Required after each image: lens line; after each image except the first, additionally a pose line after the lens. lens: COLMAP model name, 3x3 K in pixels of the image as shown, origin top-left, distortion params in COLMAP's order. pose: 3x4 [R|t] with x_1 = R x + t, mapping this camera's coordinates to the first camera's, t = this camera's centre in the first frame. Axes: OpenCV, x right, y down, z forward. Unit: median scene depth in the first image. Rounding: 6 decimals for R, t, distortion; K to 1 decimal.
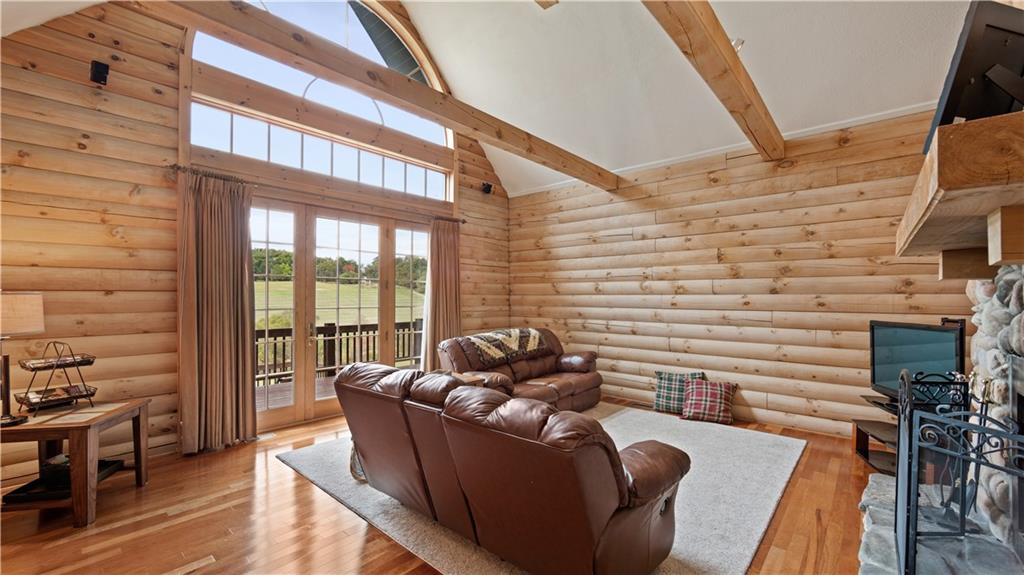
lens RADIAL K [[415.6, 0, 506.6], [0, 415.6, 292.0], [0, 0, 1]] dist [-0.001765, 0.000041]
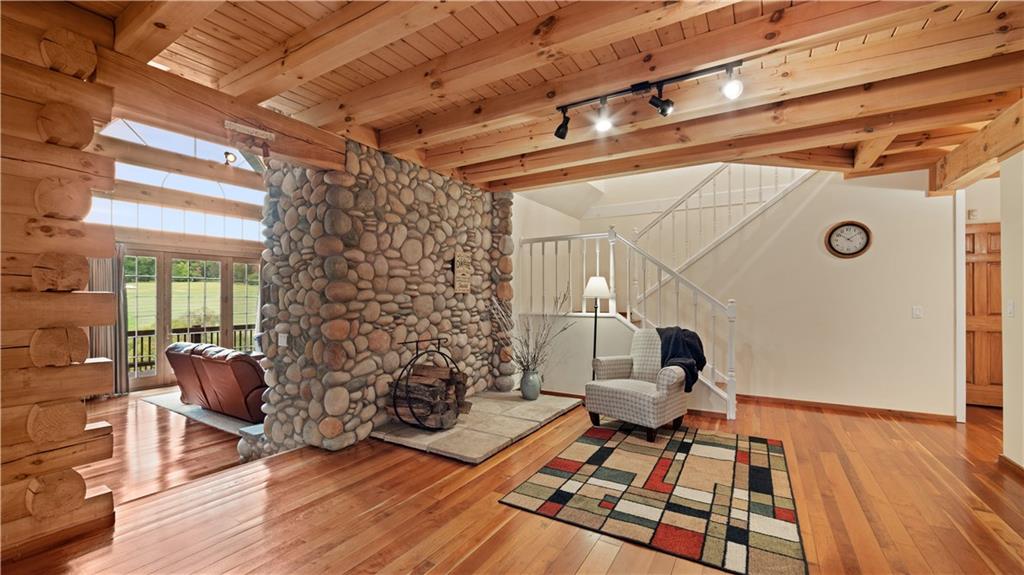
lens RADIAL K [[415.6, 0, 520.7], [0, 415.6, 297.2], [0, 0, 1]] dist [-0.001765, 0.000041]
pose [[0.979648, -0.001957, 0.200714, 0.626051], [0.000021, 0.999953, 0.009652, -0.063398], [-0.200724, -0.009451, 0.979602, -0.980054]]
